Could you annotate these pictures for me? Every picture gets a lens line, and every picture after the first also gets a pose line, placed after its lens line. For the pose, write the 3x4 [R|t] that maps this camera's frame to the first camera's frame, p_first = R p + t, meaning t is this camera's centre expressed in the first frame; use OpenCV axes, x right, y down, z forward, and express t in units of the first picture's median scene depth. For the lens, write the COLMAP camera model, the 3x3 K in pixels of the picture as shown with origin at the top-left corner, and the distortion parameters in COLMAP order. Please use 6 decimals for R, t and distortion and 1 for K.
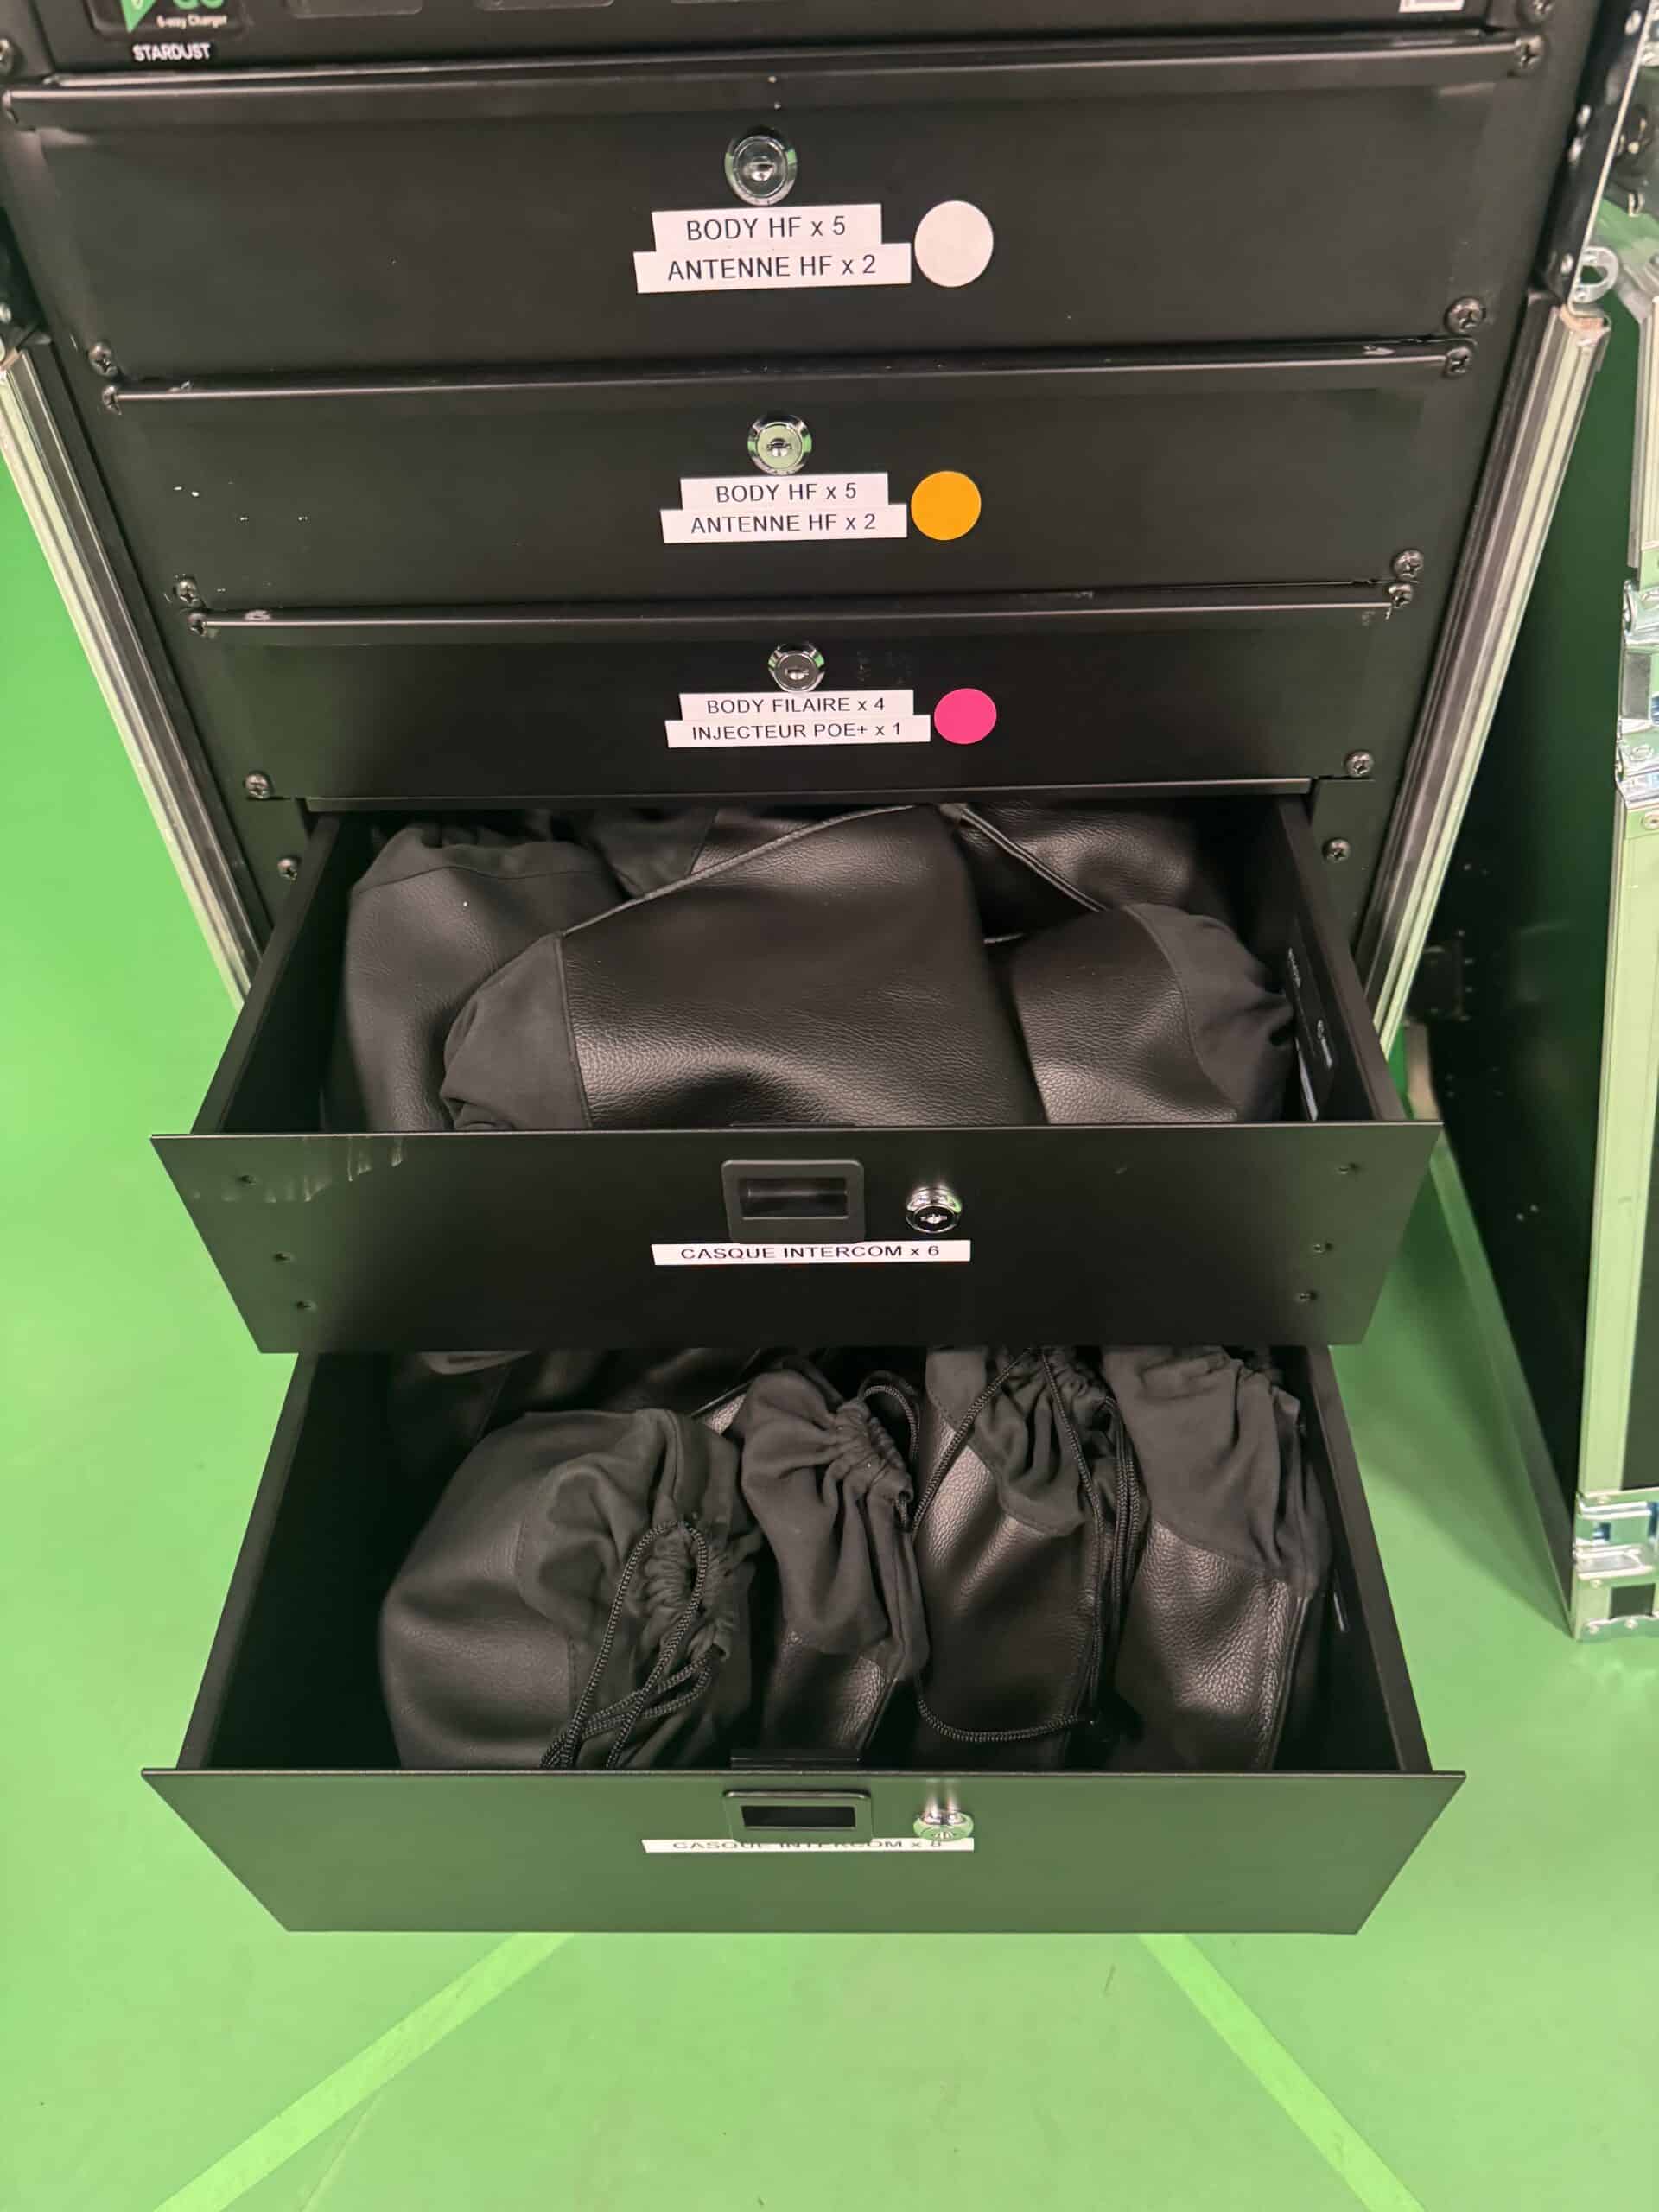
lens RADIAL K [[1548.0, 0, 831.7], [0, 1548.0, 1078.7], [0, 0, 1]] dist [0.011703, -0.037973]
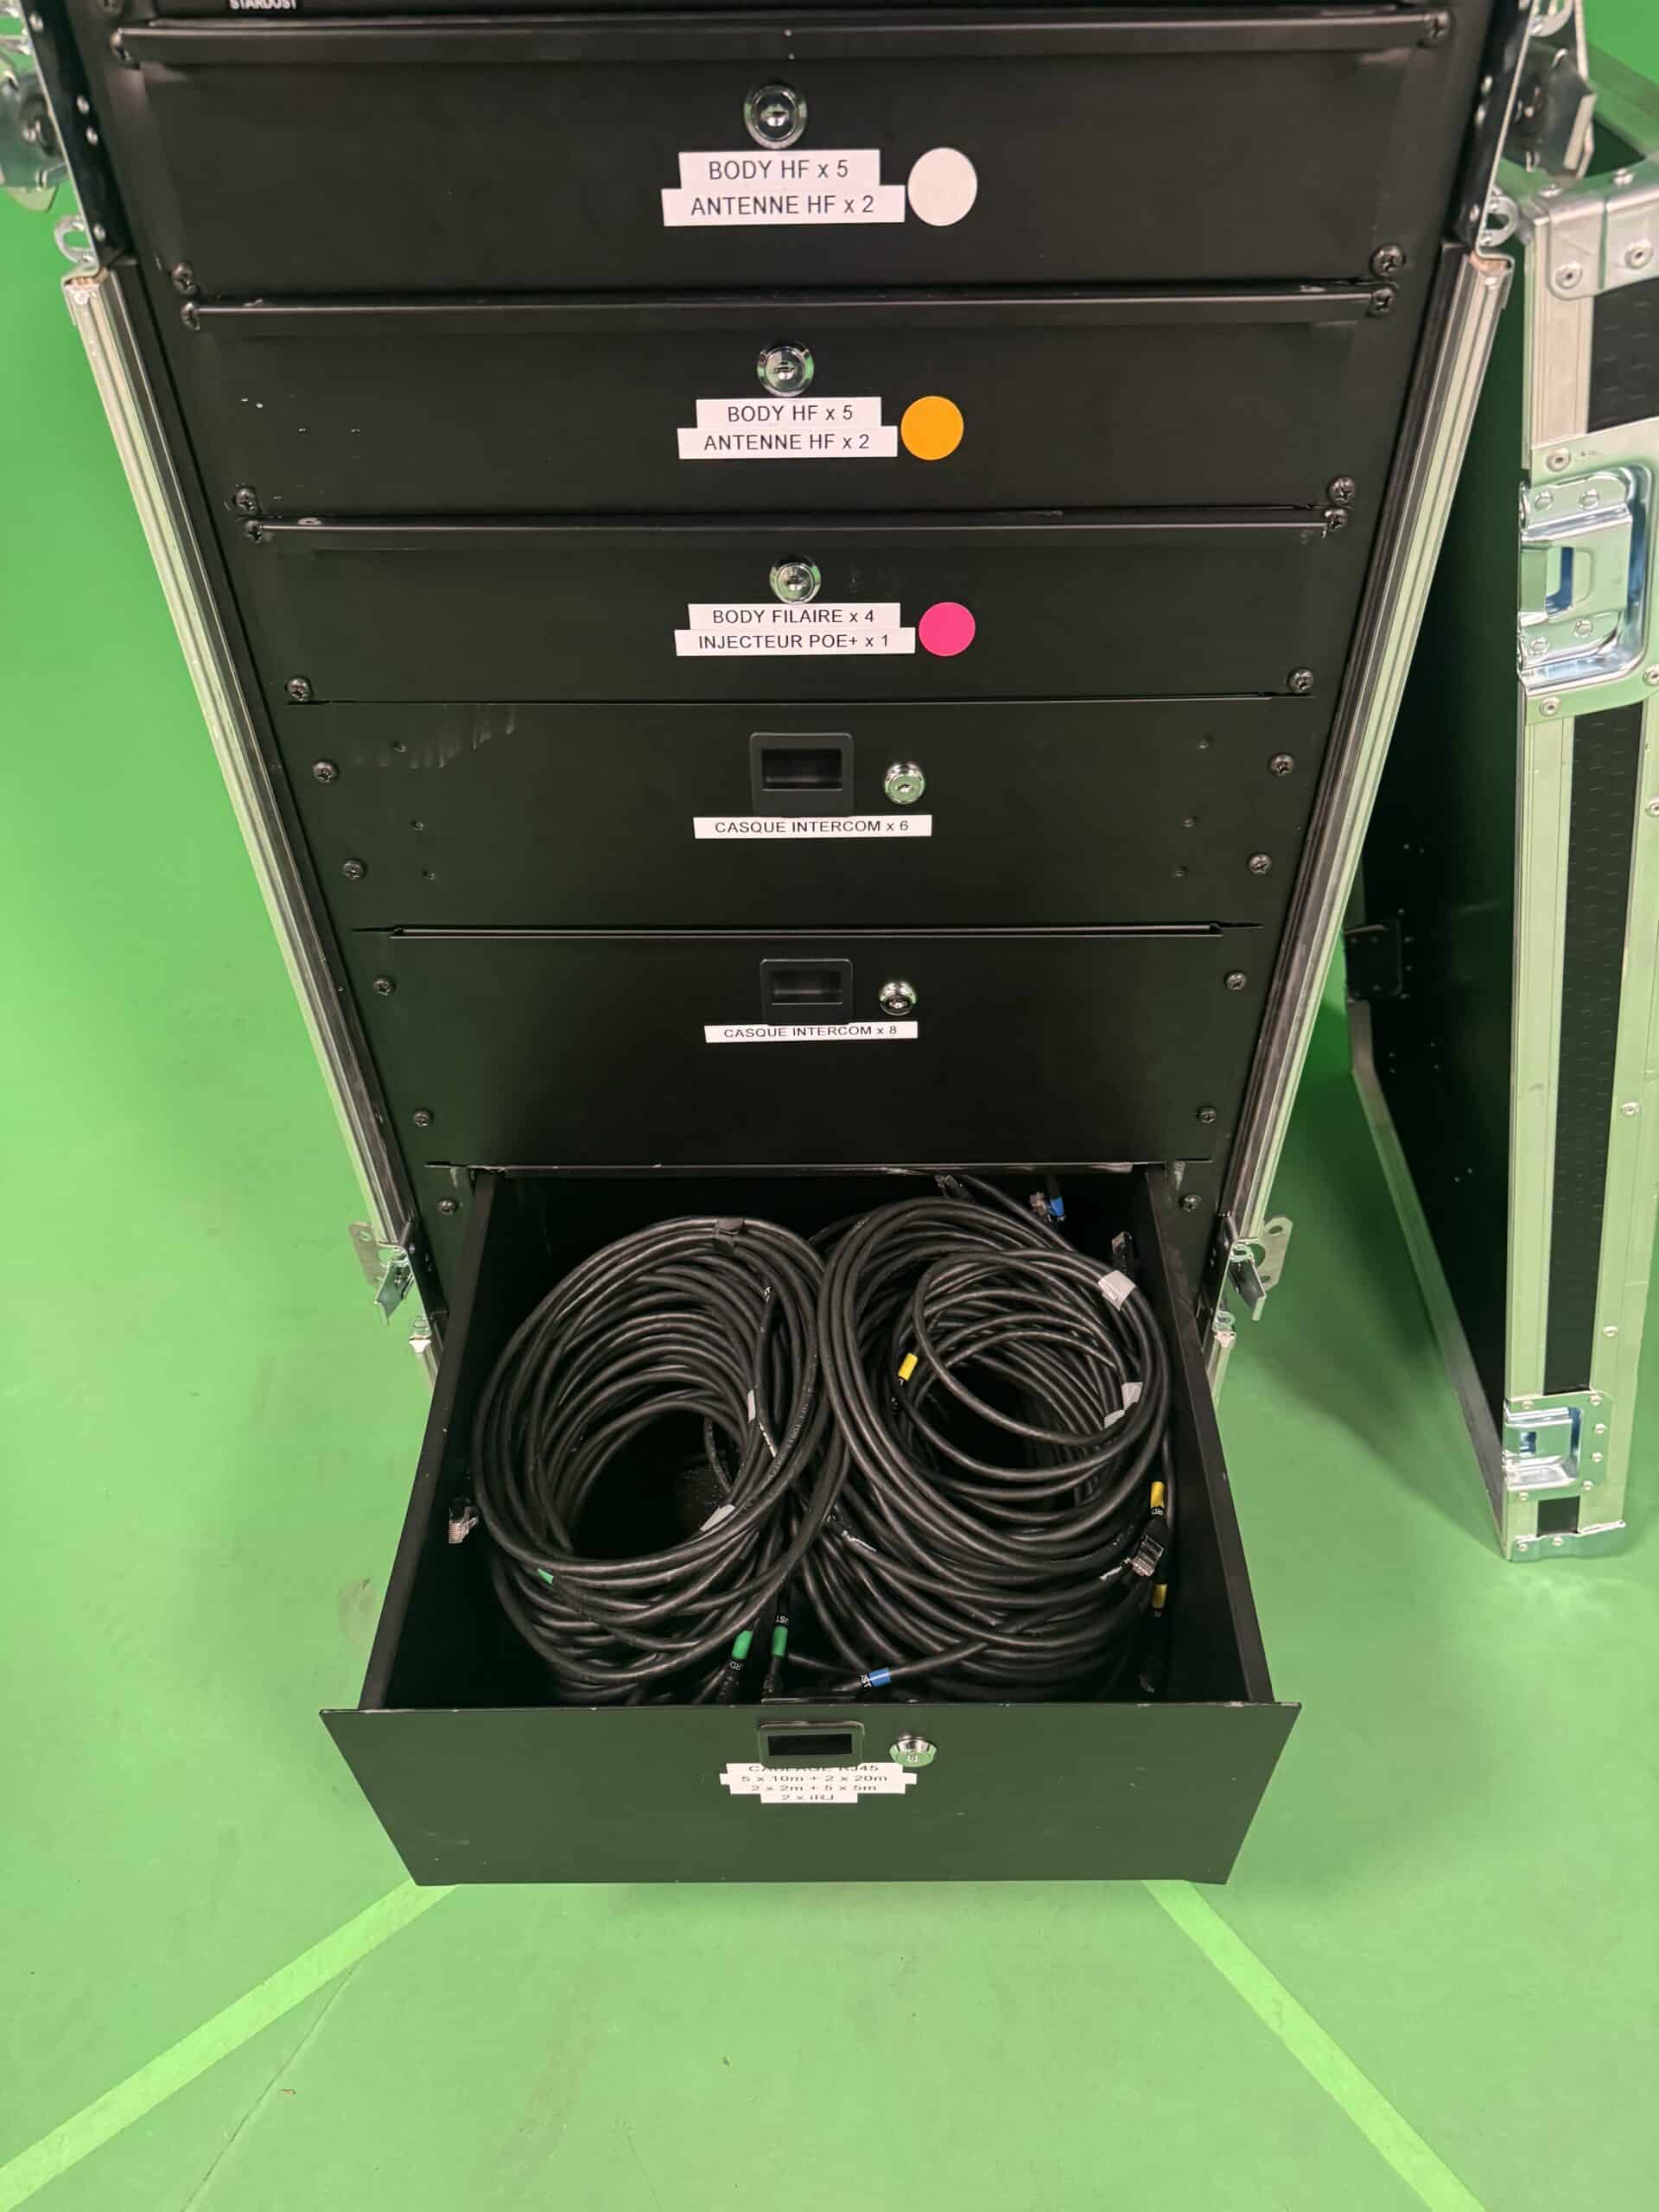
lens RADIAL K [[1548.0, 0, 822.8], [0, 1548.0, 1095.3], [0, 0, 1]] dist [0.011703, -0.037973]
pose [[0.999767, 0.020420, 0.006929, -0.003395], [-0.020354, 0.999748, -0.009460, 0.130254], [-0.007121, 0.009317, 0.999931, -0.121716]]
